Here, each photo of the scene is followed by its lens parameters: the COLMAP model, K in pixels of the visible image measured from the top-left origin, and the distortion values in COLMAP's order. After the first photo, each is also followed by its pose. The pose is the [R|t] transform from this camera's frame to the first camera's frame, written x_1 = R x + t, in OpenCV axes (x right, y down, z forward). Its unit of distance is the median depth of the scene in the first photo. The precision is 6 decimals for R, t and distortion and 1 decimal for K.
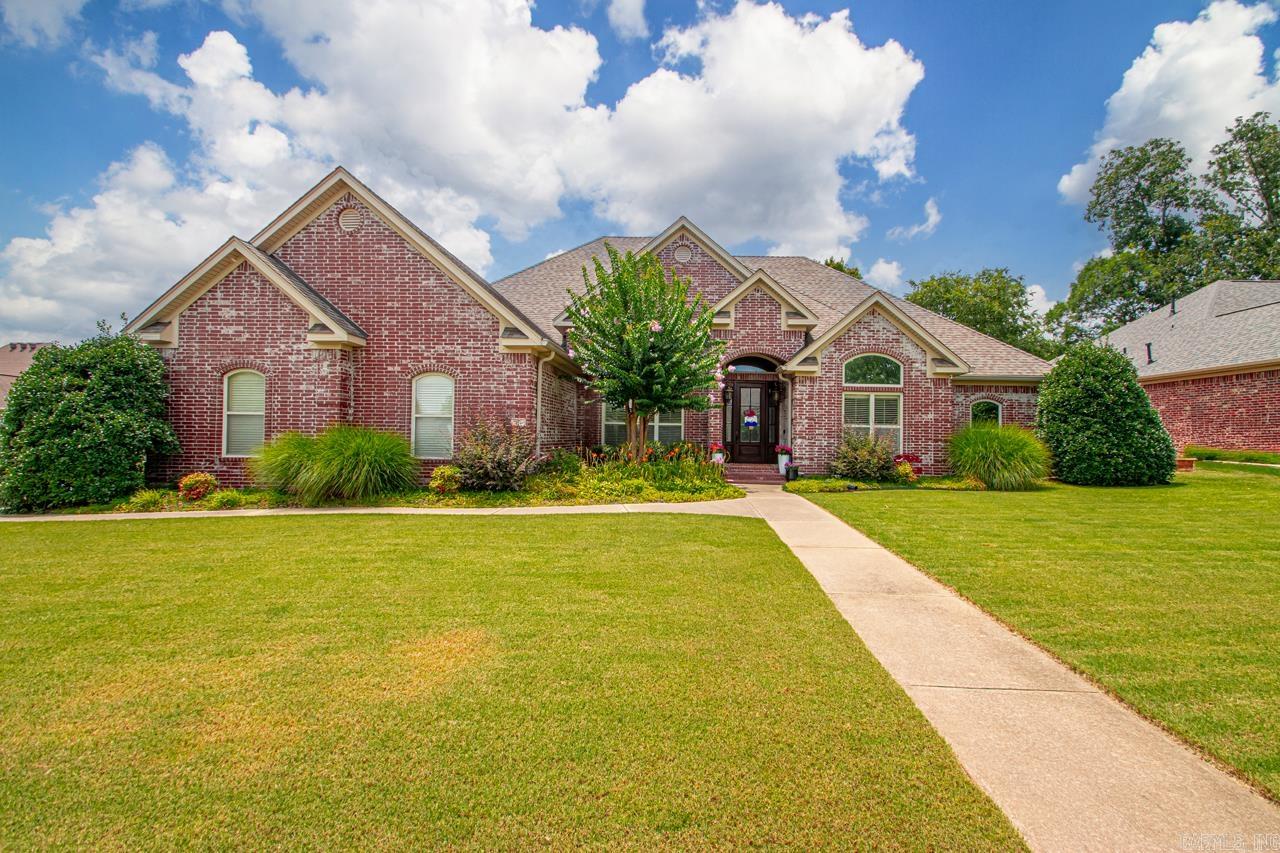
lens RADIAL K [[601.8, 0, 639.7], [0, 601.8, 428.1], [0, 0, 1]] dist [-0.005940, -0.001236]
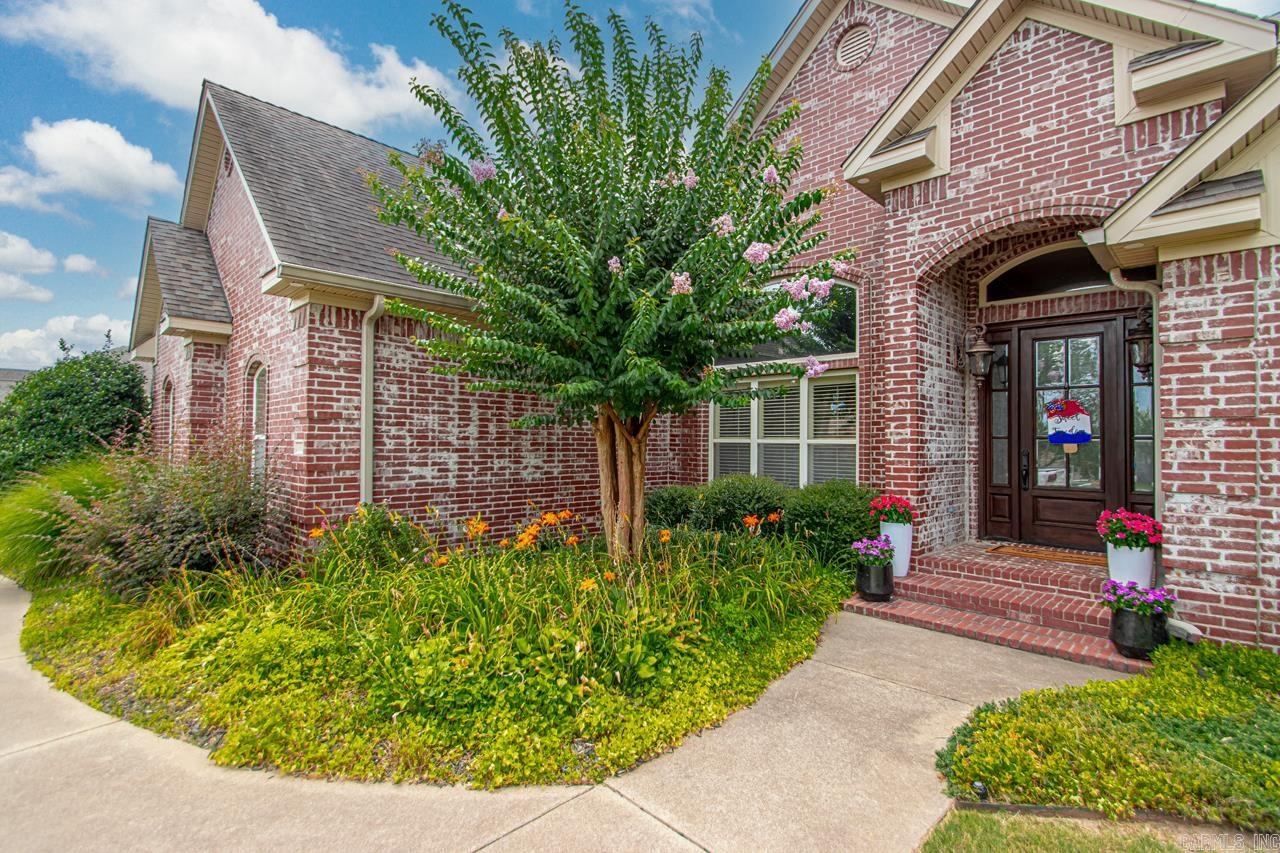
lens RADIAL K [[601.8, 0, 641.3], [0, 601.8, 431.2], [0, 0, 1]] dist [-0.005940, -0.001236]
pose [[0.756869, -0.024070, -0.653123, 0.247139], [0.014522, 0.999694, -0.020014, -0.007806], [0.653405, 0.005664, 0.756987, 0.619229]]
